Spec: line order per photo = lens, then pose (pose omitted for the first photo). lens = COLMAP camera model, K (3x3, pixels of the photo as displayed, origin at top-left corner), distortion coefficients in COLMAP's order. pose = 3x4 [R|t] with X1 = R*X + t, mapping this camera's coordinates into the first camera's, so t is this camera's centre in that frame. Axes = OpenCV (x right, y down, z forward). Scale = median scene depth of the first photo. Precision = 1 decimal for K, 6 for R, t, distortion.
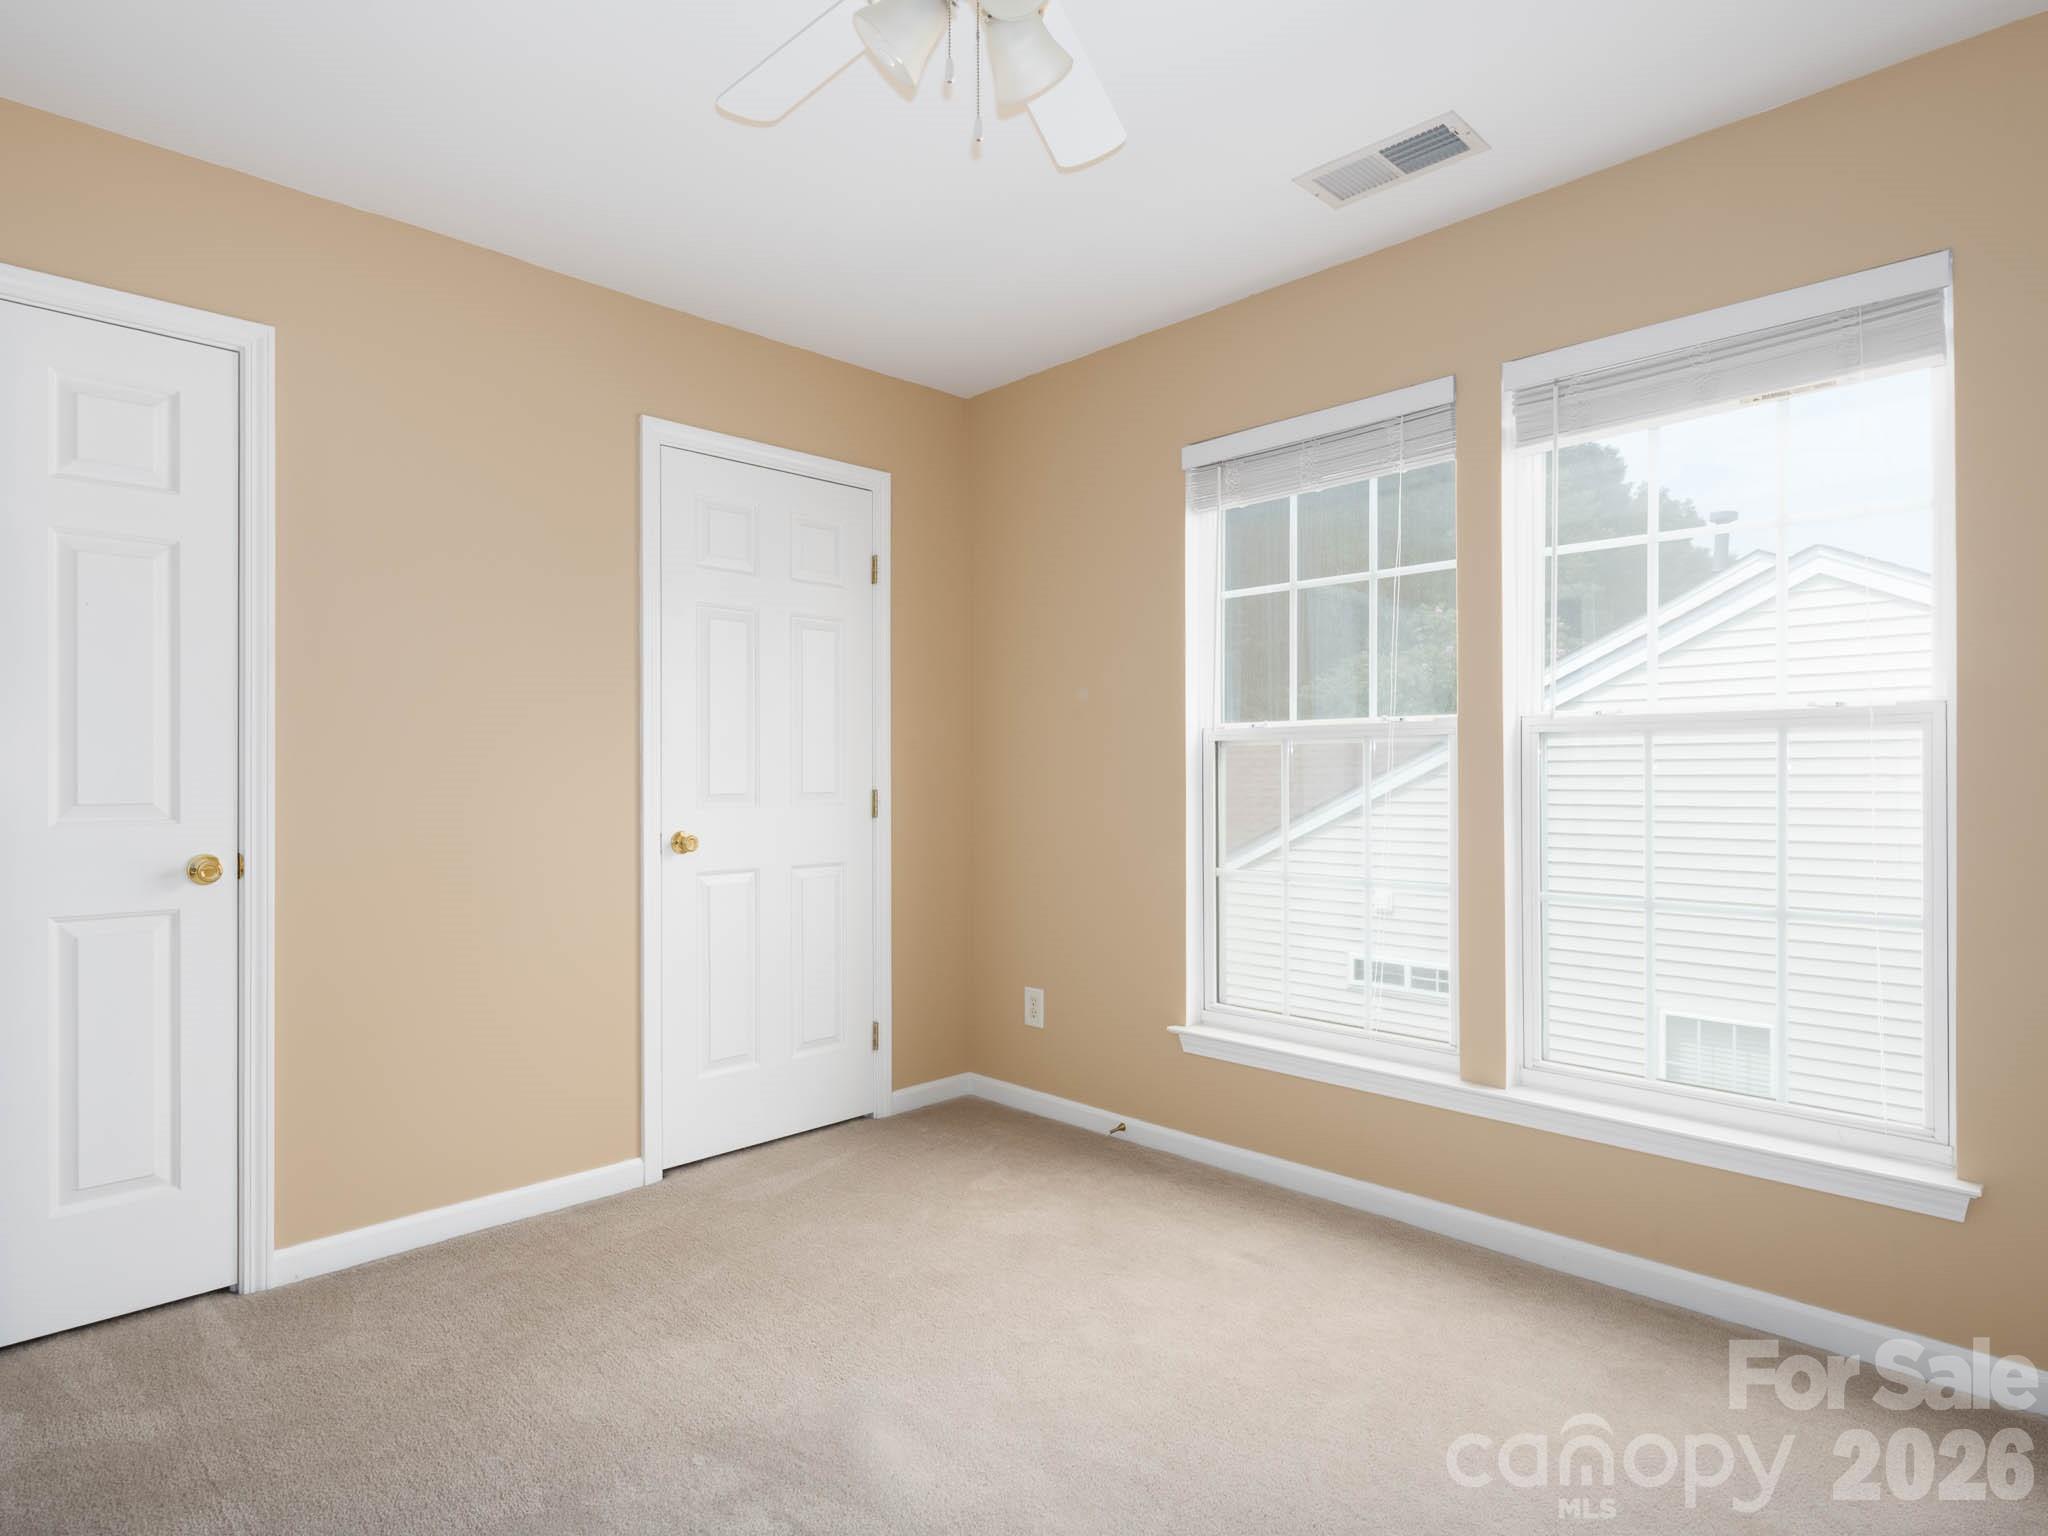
lens RADIAL K [[1077.7, 0, 1024.0], [0, 1077.7, 768.0], [0, 0, 1]] dist [-0.002692, -0.000963]
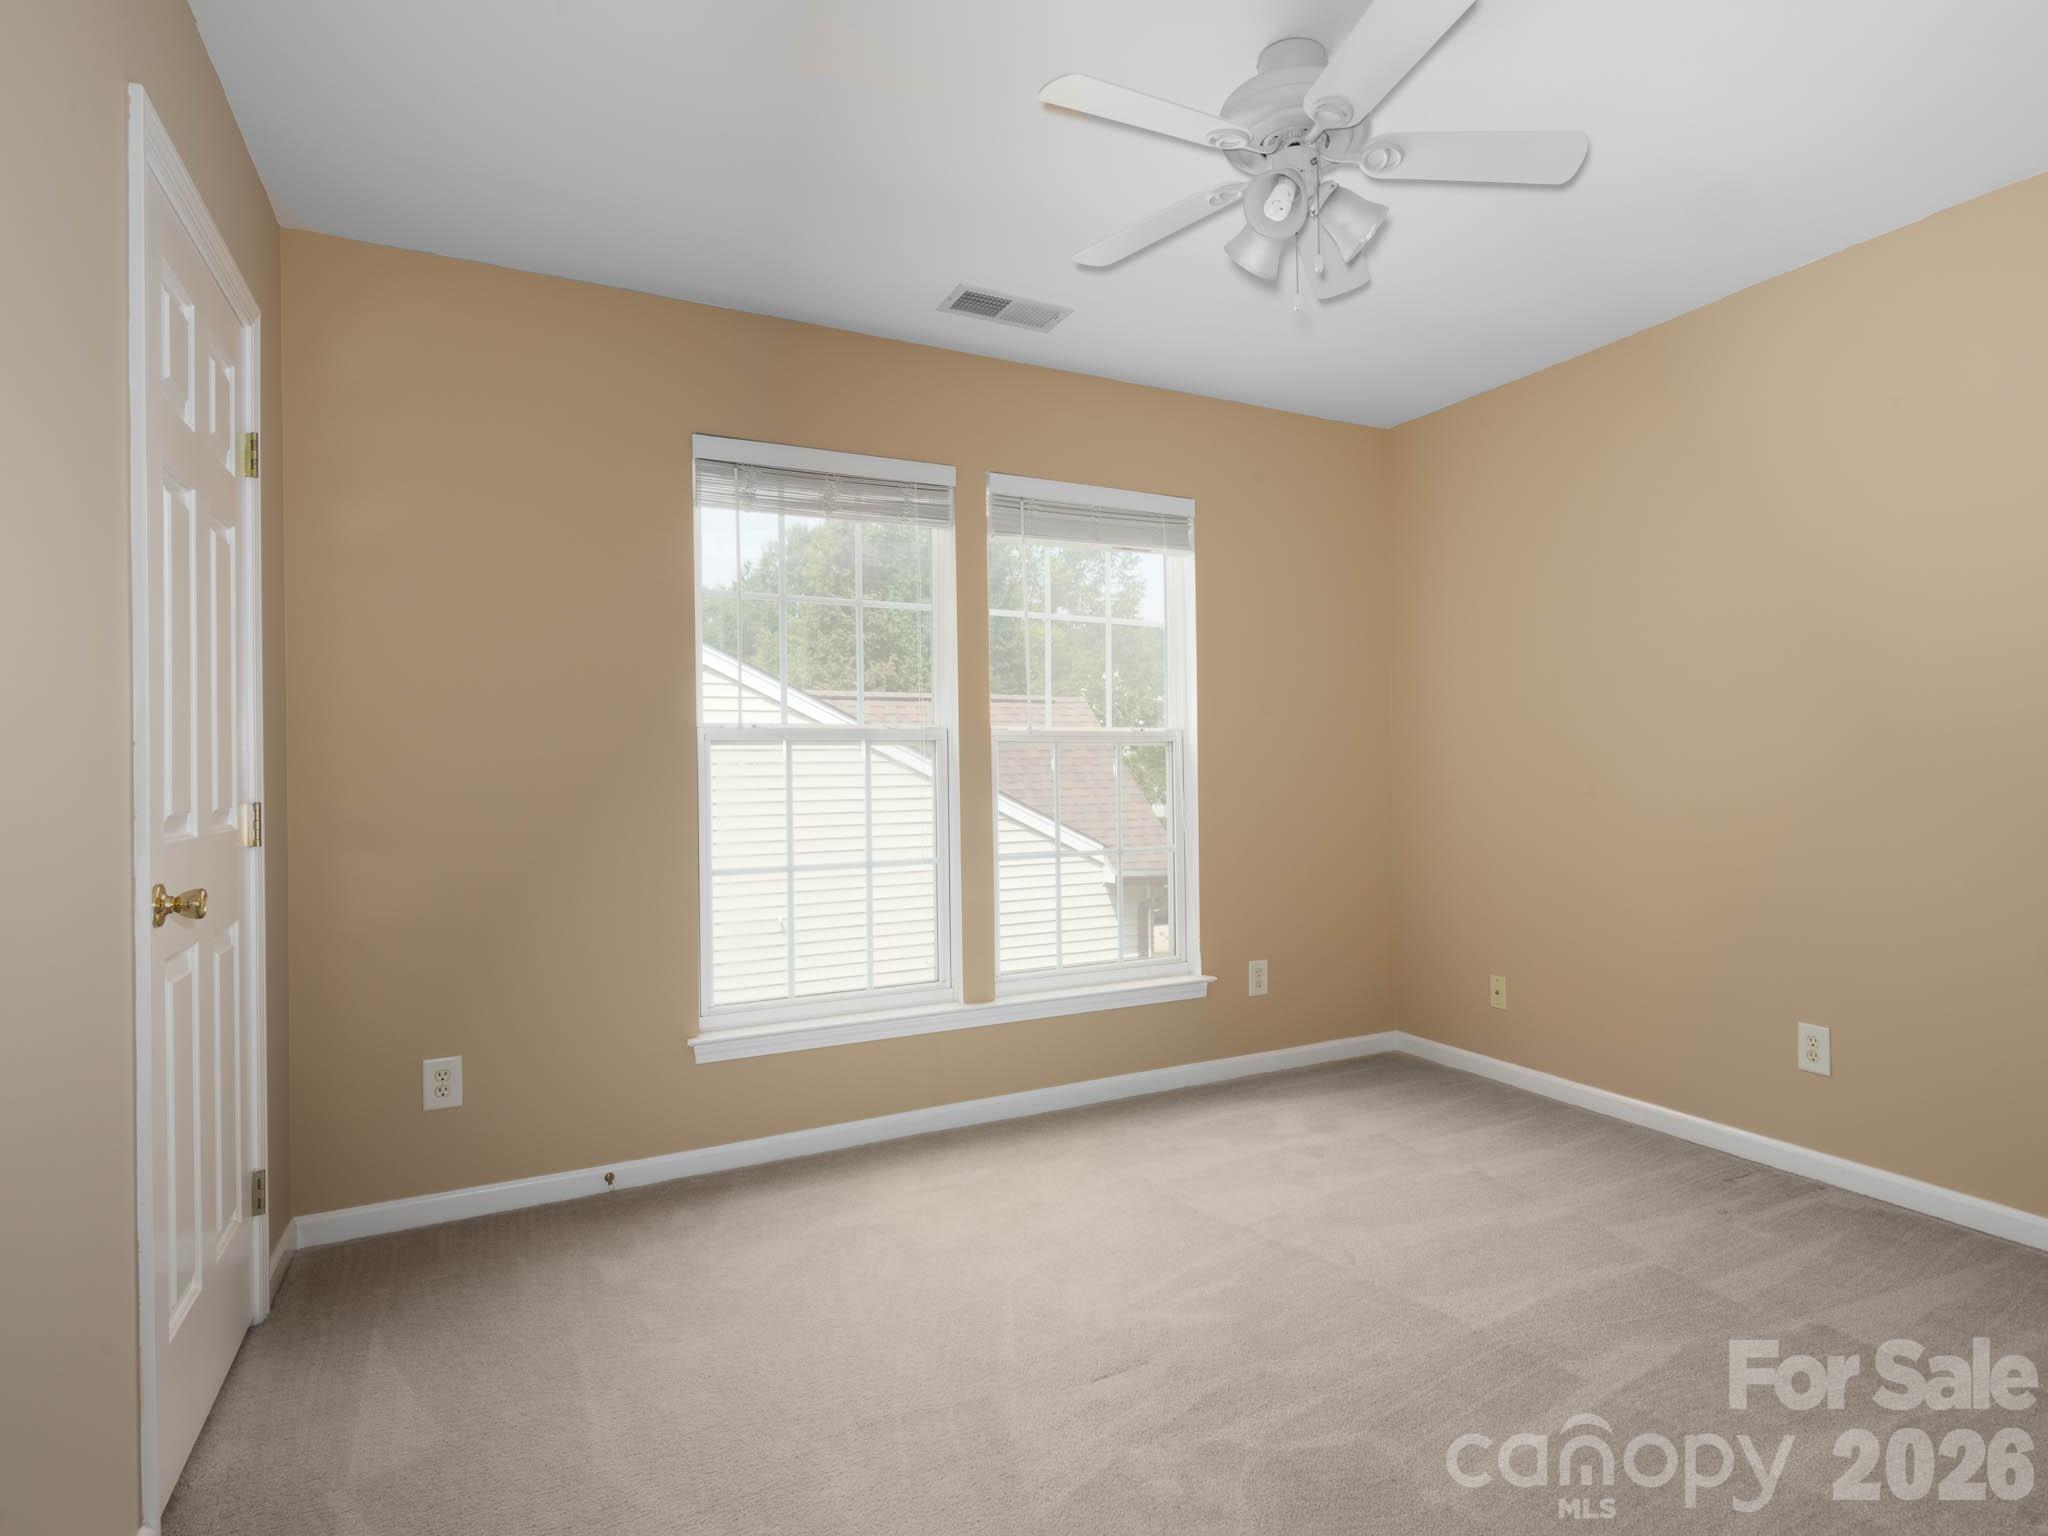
lens RADIAL K [[1071.7, 0, 1024.0], [0, 1071.7, 768.0], [0, 0, 1]] dist [0.000501, -0.000325]
pose [[0.315498, 0.004182, 0.948917, -0.840091], [0.008918, 0.999933, -0.007372, 0.012699], [-0.948884, 0.010788, 0.315440, 0.532565]]
